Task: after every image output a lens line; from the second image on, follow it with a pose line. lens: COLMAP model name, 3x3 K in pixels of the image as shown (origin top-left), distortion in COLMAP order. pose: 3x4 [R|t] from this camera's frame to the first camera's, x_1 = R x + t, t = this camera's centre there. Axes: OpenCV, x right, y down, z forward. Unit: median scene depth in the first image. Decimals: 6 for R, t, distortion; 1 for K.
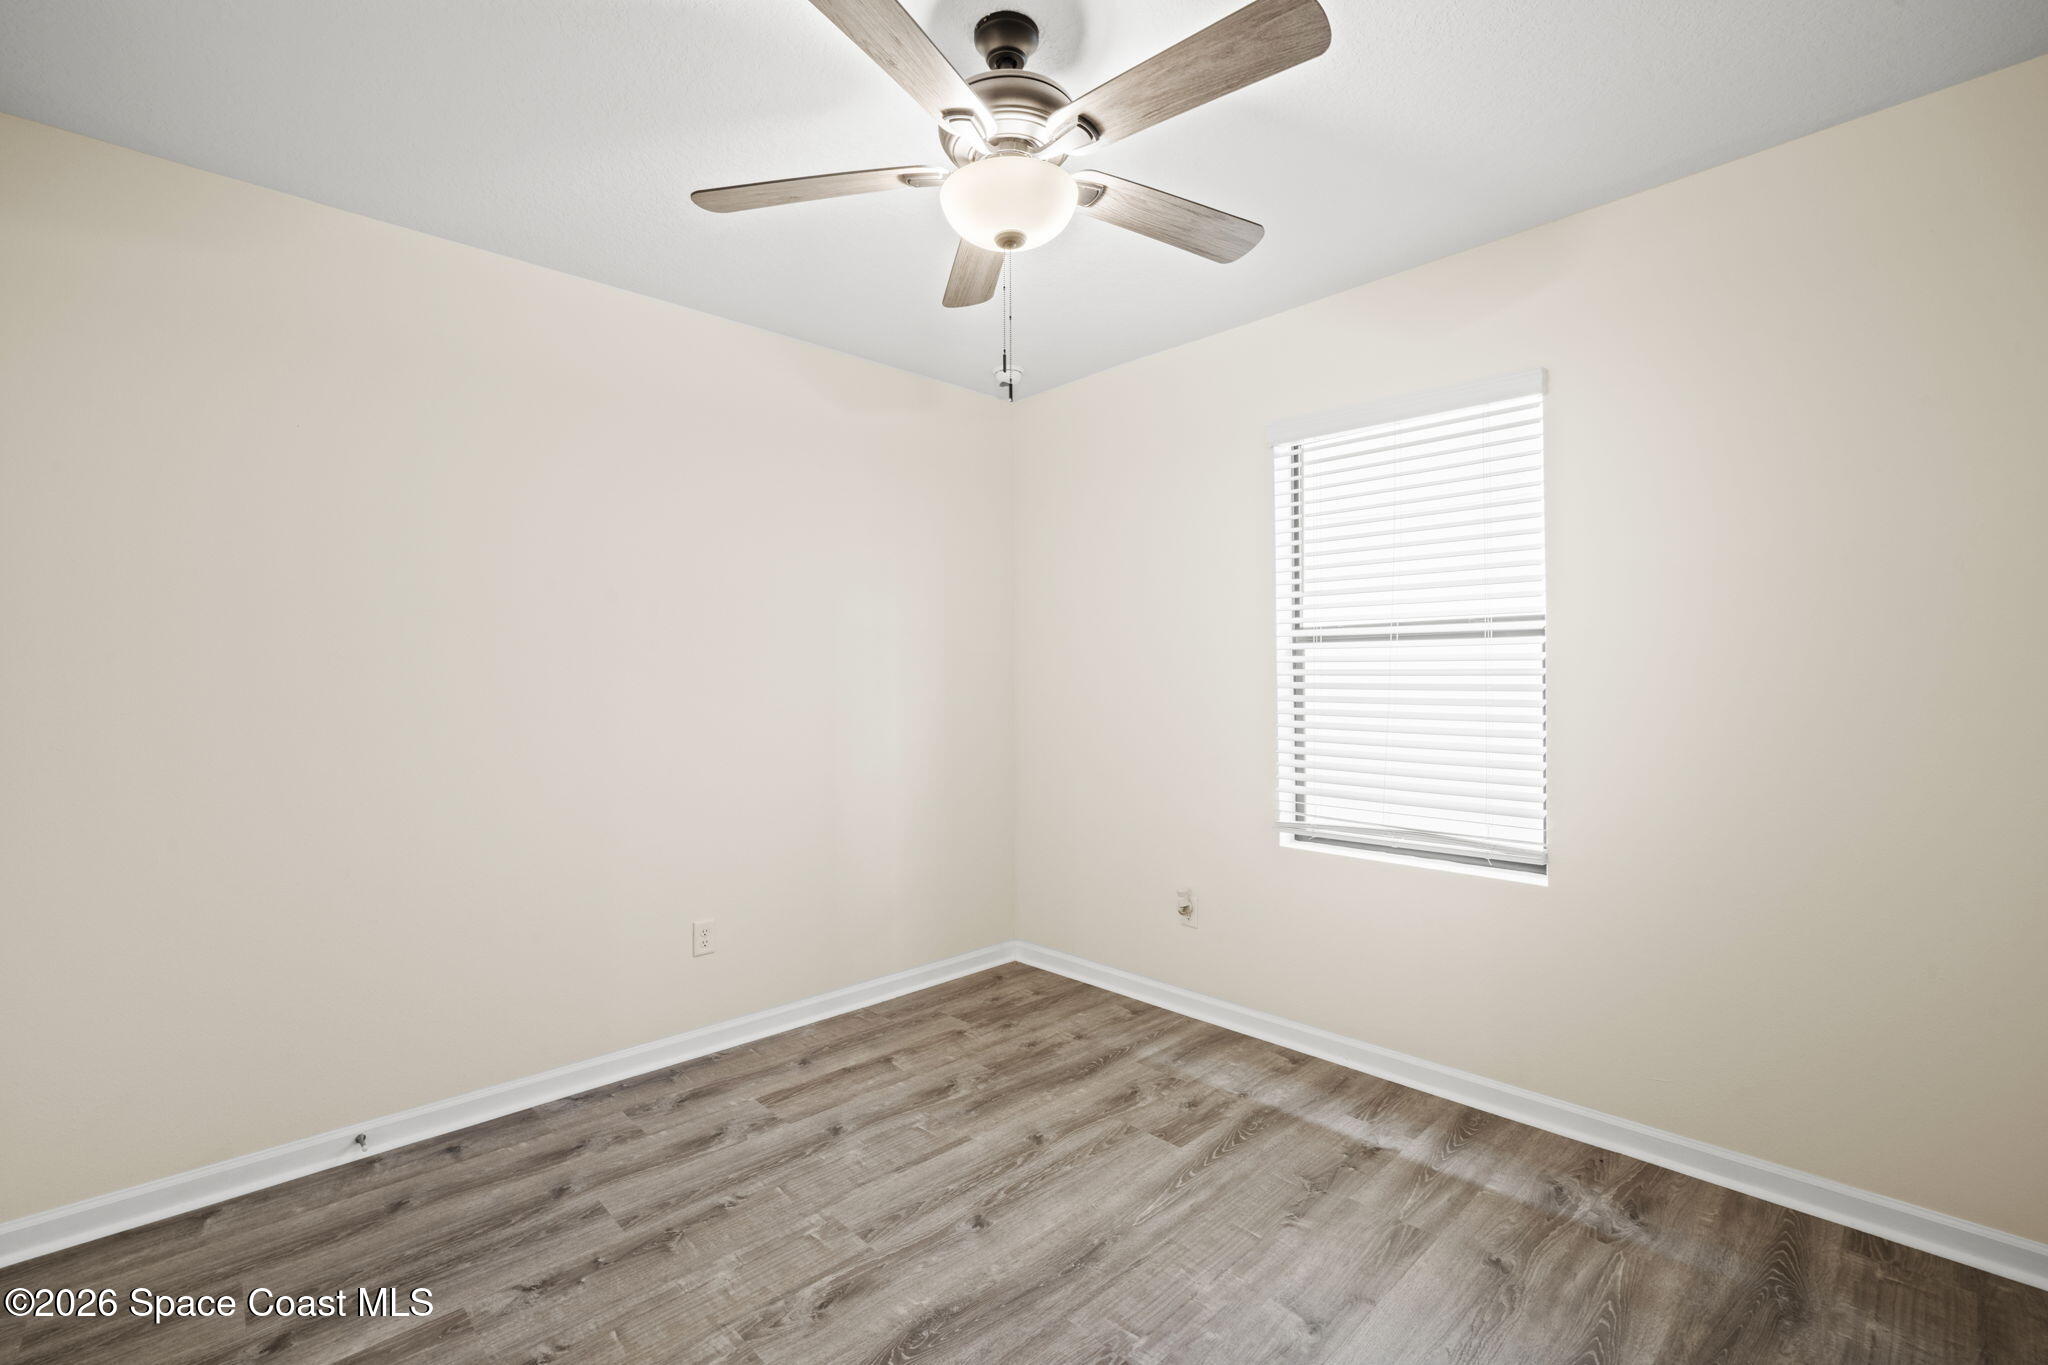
lens RADIAL K [[894.1, 0, 1019.6], [0, 894.1, 668.6], [0, 0, 1]] dist [-0.003021, 0.001351]
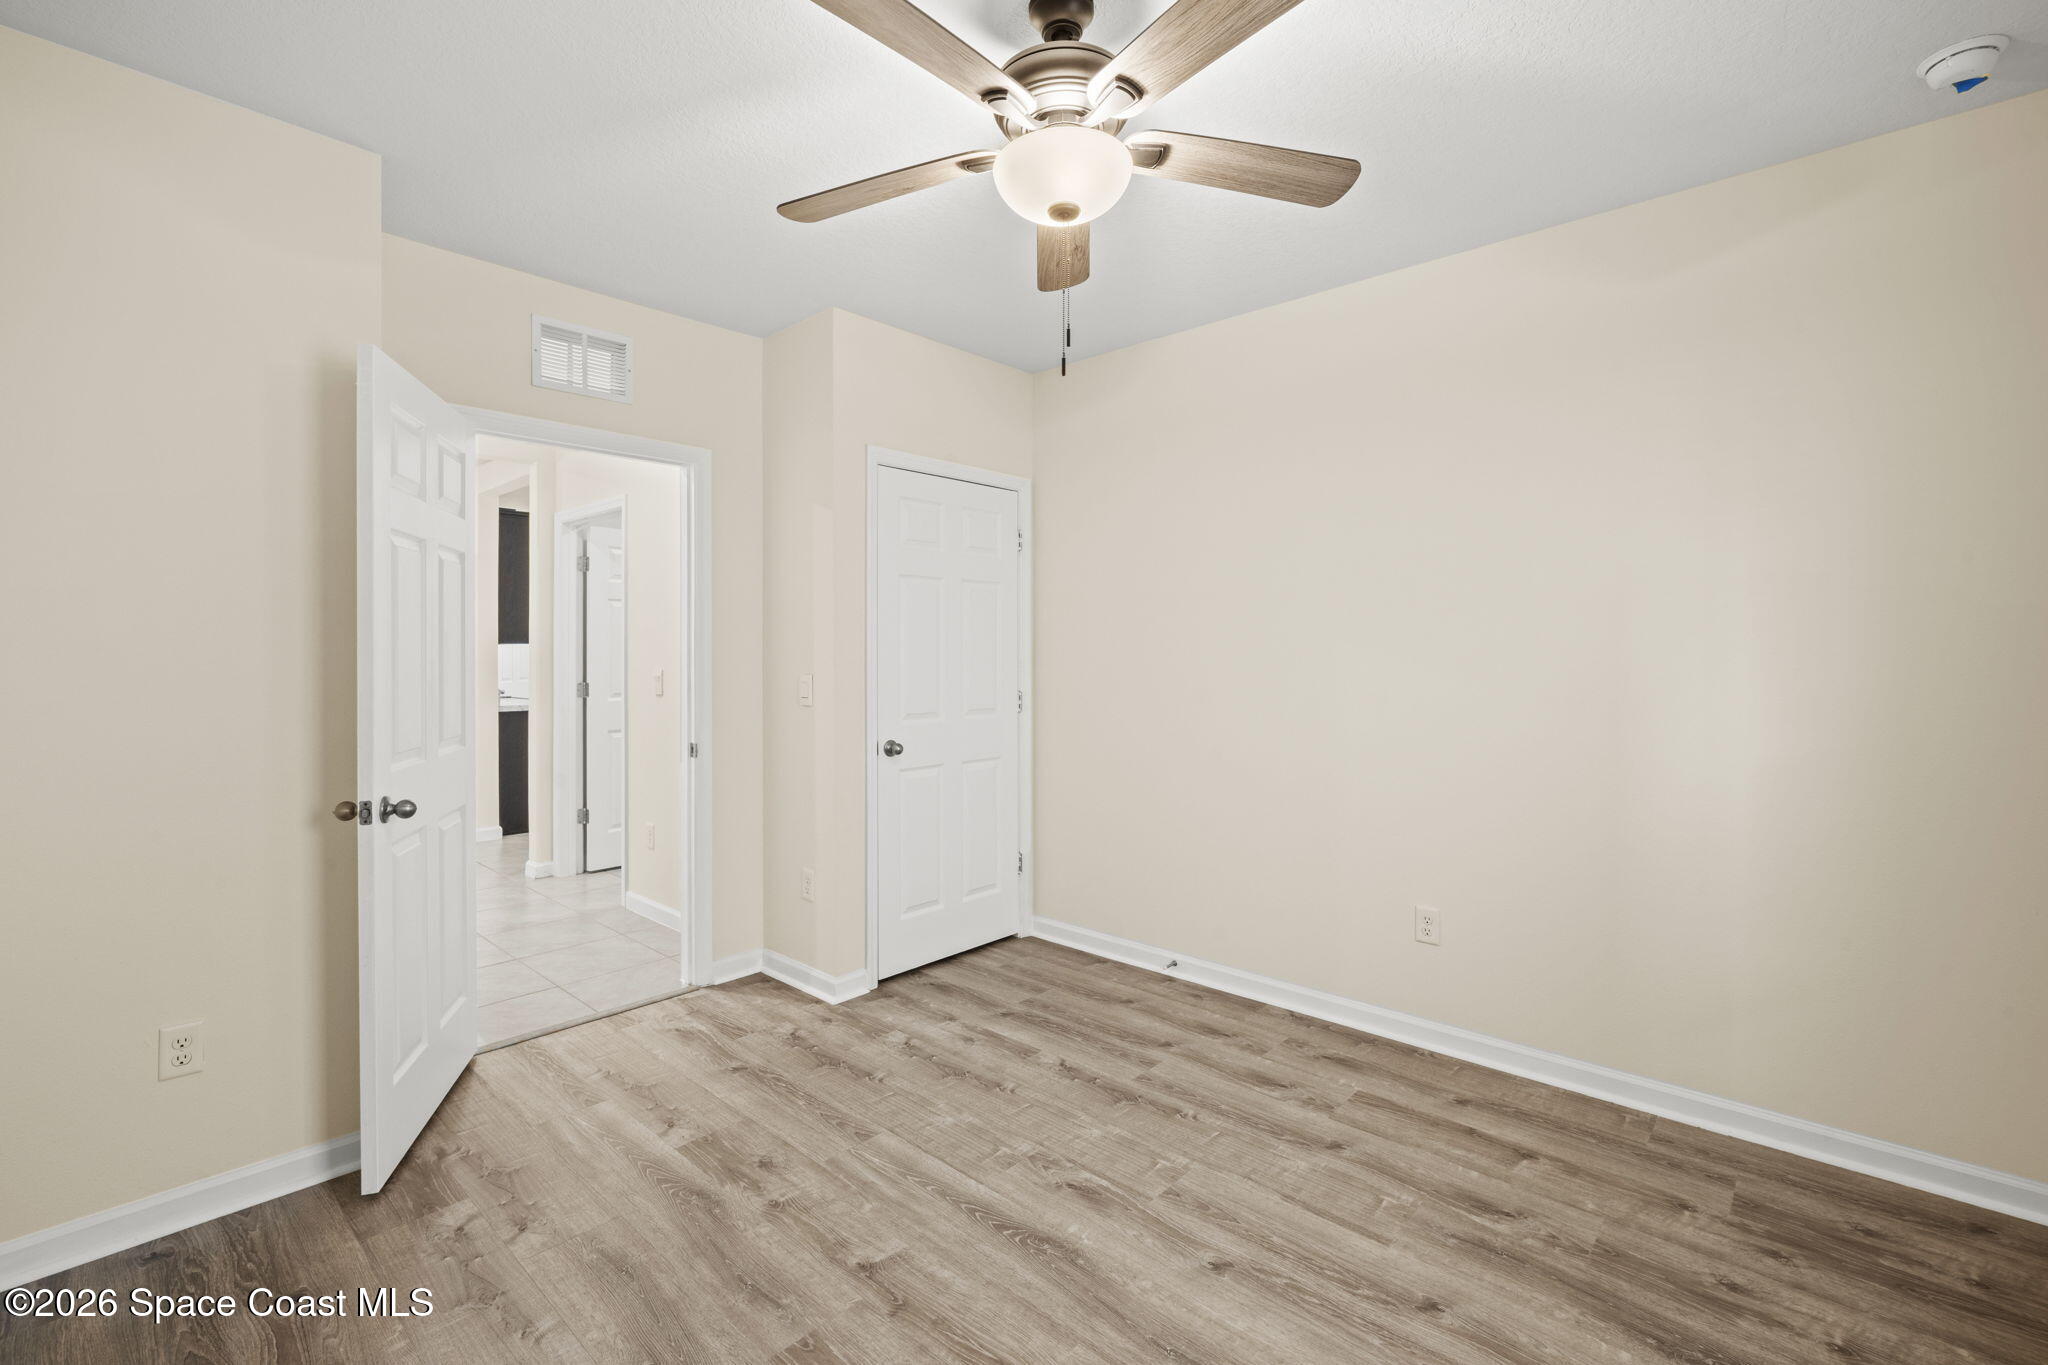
lens RADIAL K [[894.1, 0, 1019.6], [0, 894.1, 668.6], [0, 0, 1]] dist [-0.003021, 0.001351]
pose [[0.066755, 0.021633, -0.997535, 0.686820], [0.013432, 0.999655, 0.022578, 0.001466], [0.997679, -0.014906, 0.066441, 0.631676]]
